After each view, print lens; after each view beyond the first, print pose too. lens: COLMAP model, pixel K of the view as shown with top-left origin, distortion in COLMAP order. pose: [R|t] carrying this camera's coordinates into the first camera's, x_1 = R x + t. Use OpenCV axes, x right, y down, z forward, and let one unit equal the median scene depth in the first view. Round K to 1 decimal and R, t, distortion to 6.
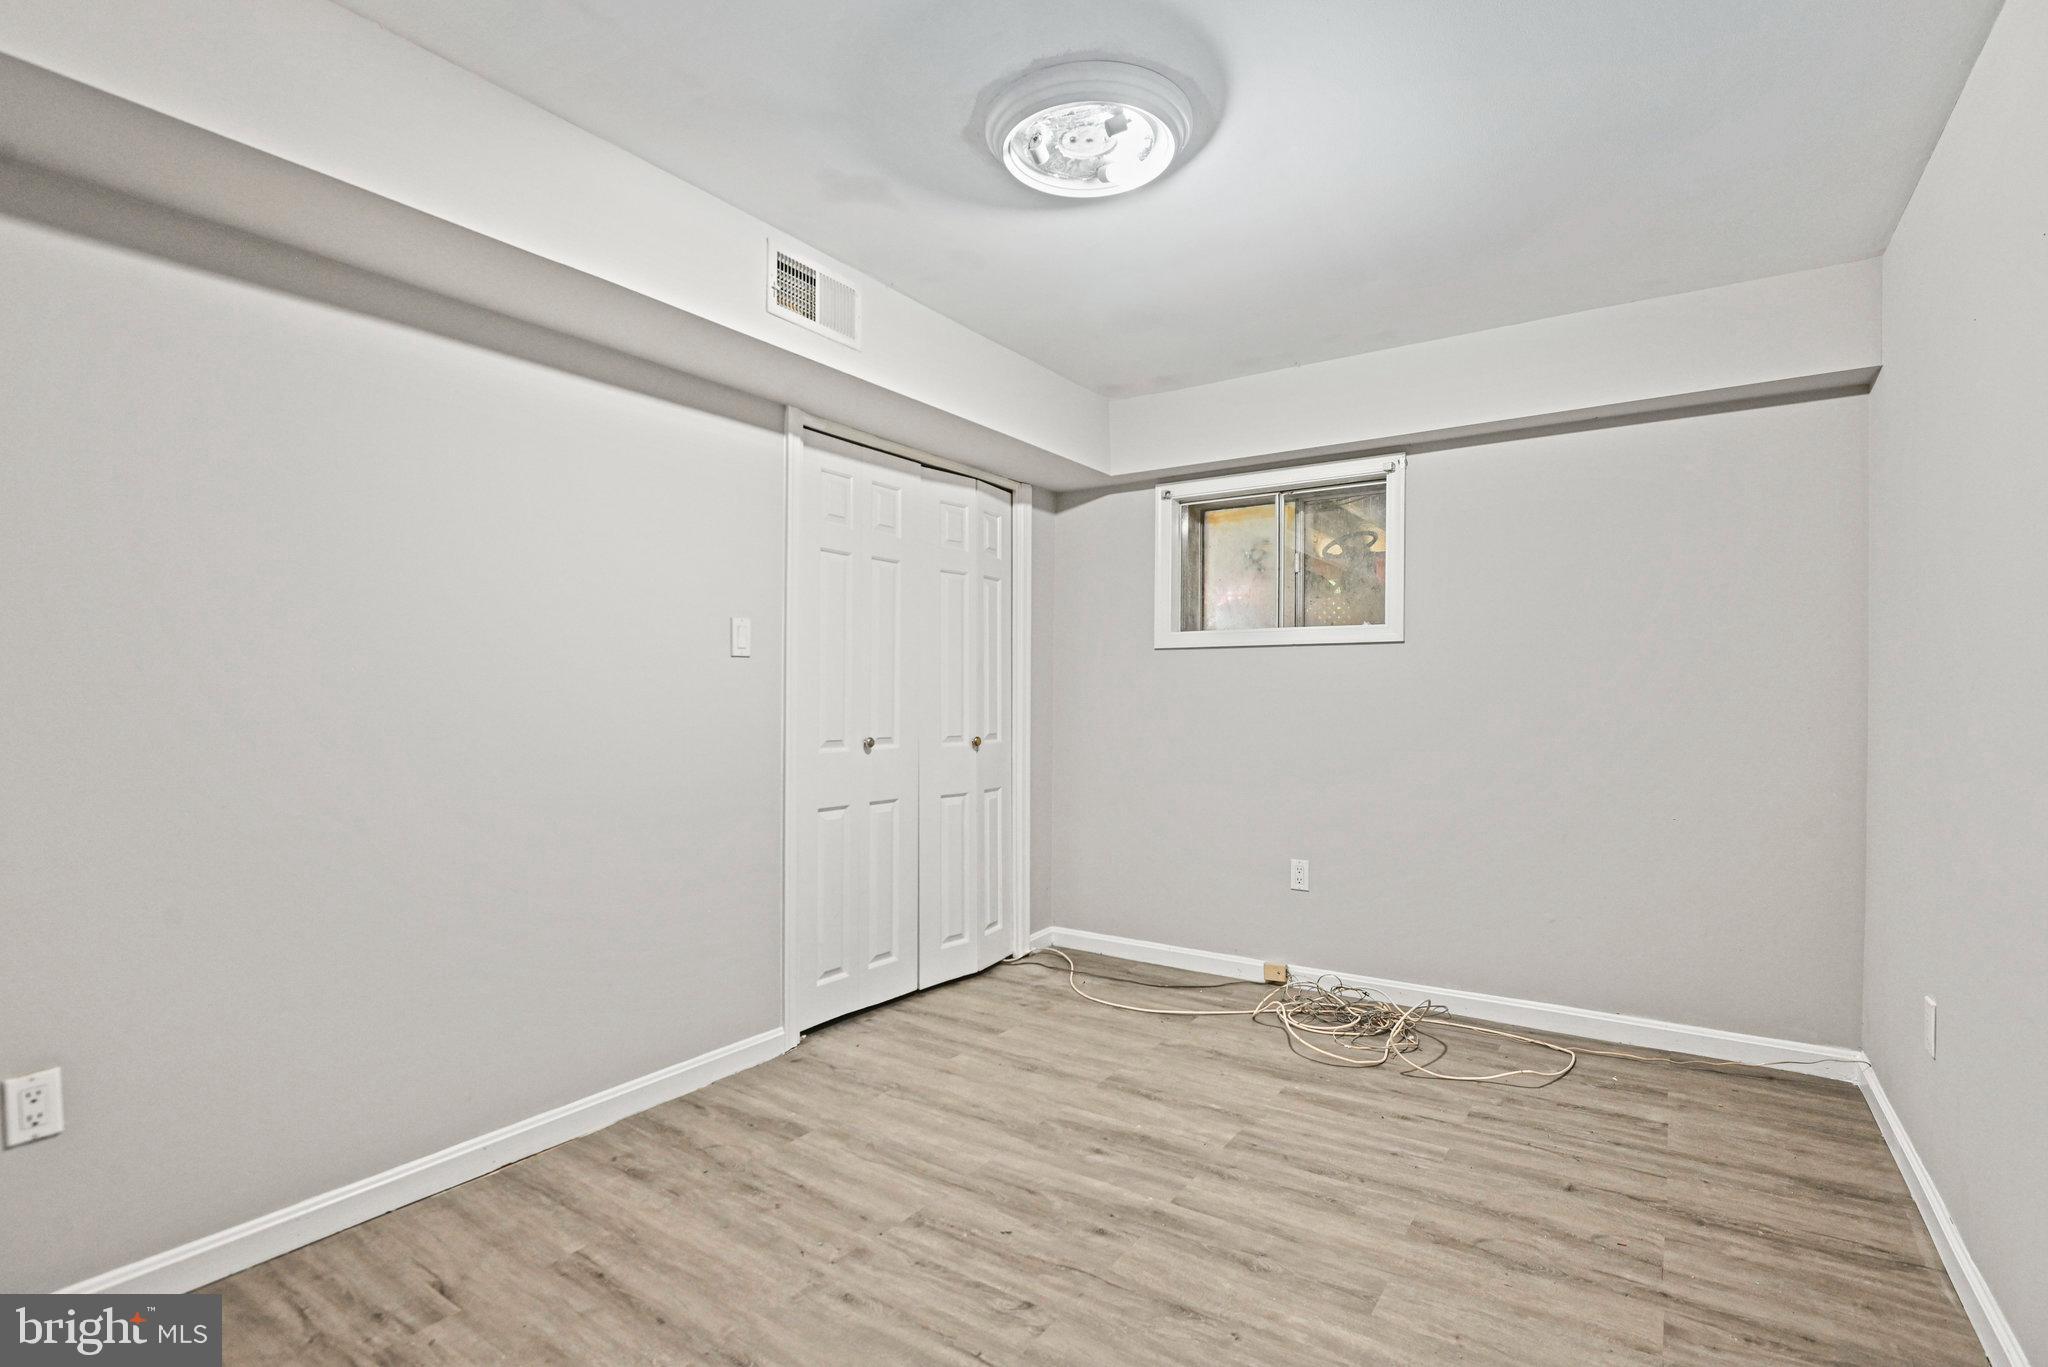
lens RADIAL K [[960.1, 0, 1029.9], [0, 960.1, 698.0], [0, 0, 1]] dist [-0.012546, -0.004683]
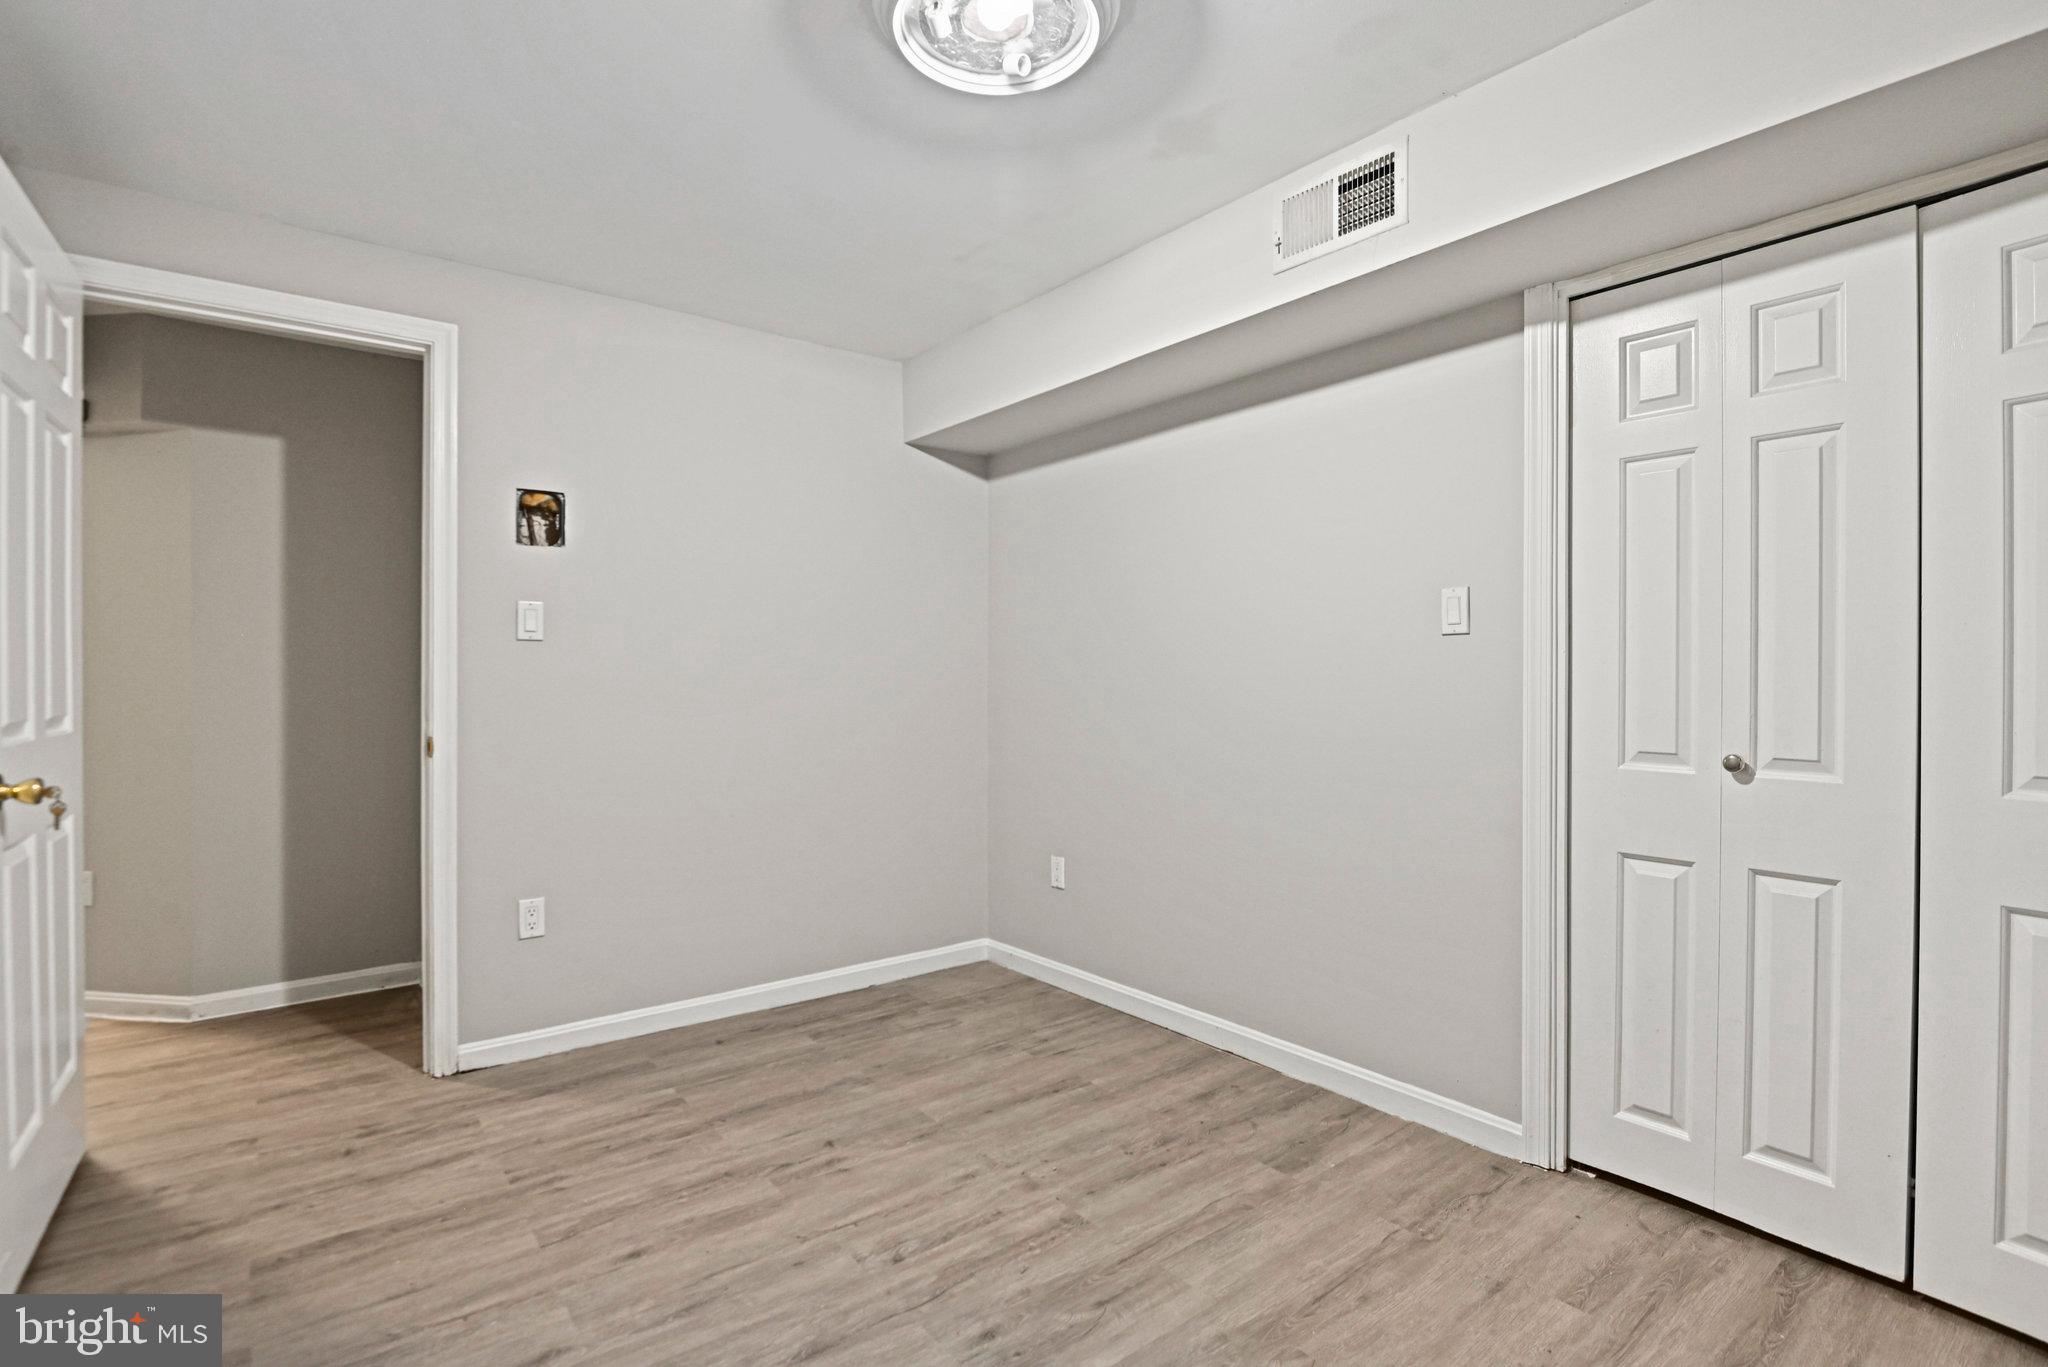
lens RADIAL K [[960.1, 0, 1028.6], [0, 960.1, 677.4], [0, 0, 1]] dist [-0.012546, -0.004683]
pose [[-0.299227, -0.002385, -0.954179, 0.692629], [-0.004058, 0.999991, -0.001227, -0.004191], [0.954173, 0.003505, -0.299234, 1.045380]]
